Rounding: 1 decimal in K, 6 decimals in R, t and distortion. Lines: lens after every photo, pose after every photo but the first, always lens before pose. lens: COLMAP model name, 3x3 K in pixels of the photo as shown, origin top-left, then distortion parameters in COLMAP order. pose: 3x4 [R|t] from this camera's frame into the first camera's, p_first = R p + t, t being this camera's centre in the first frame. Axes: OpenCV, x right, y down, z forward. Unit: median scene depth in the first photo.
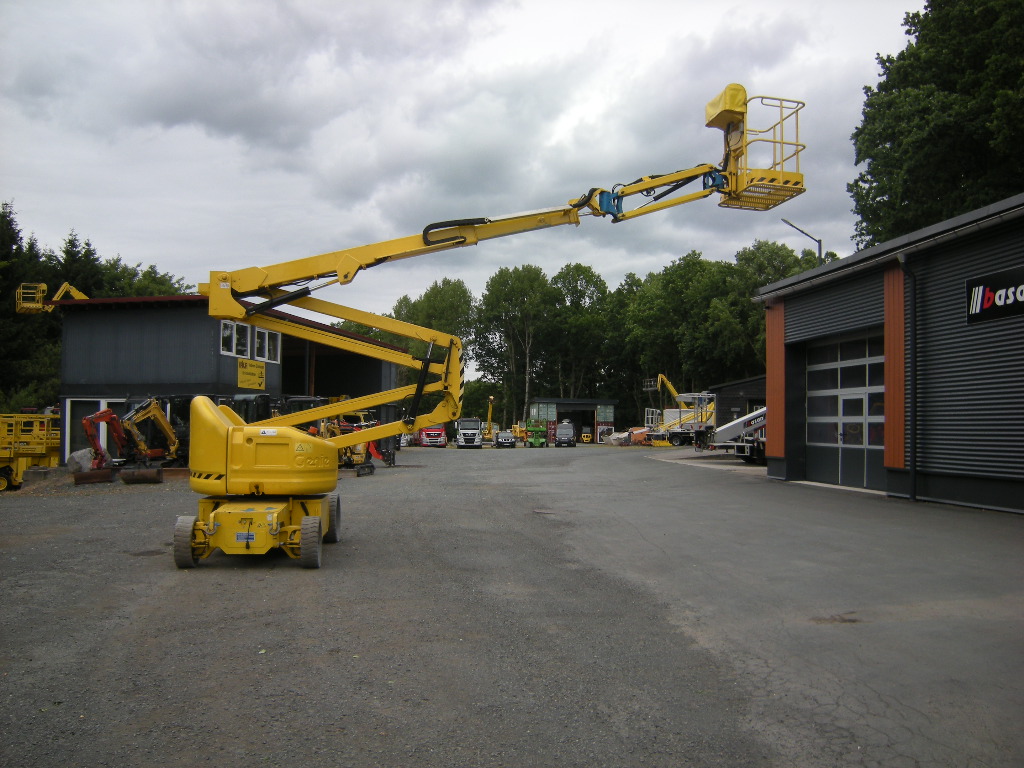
lens RADIAL K [[857.8, 0, 512.0], [0, 857.8, 384.0], [0, 0, 1]] dist [-0.085729, 0.002895]
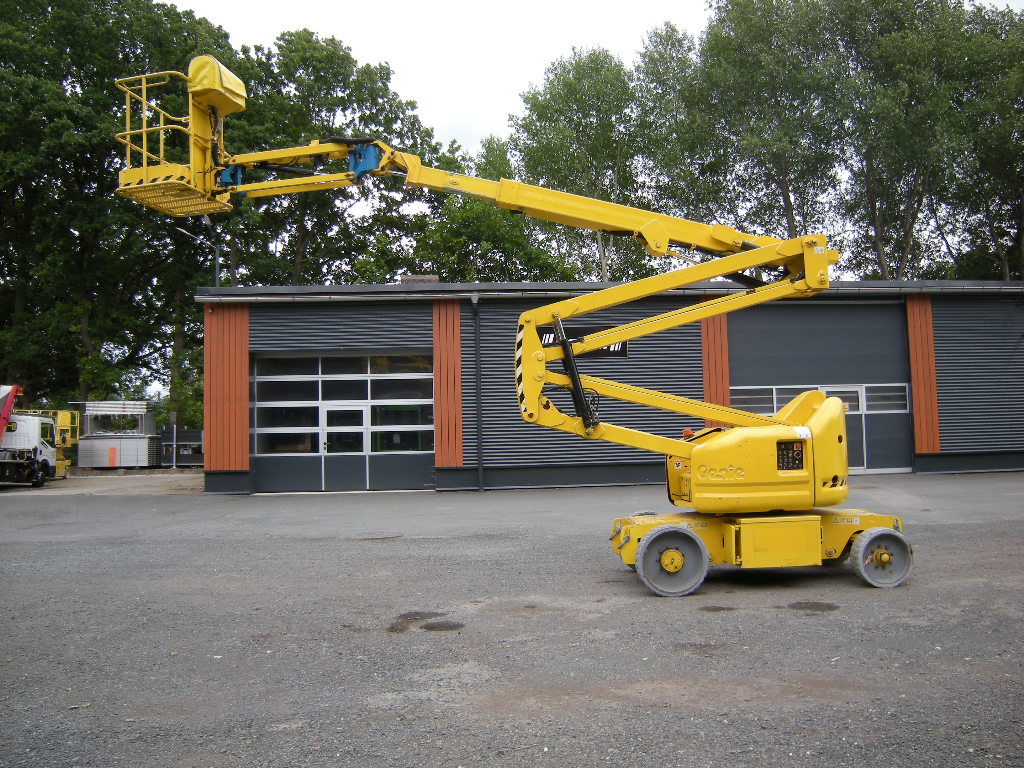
lens RADIAL K [[857.8, 0, 512.0], [0, 857.8, 384.0], [0, 0, 1]] dist [-0.085729, 0.002895]
pose [[0.068066, 0.060778, 0.995828, -0.689495], [-0.023554, 0.997962, -0.059298, 0.044622], [-0.997403, -0.019420, 0.069359, 0.725478]]
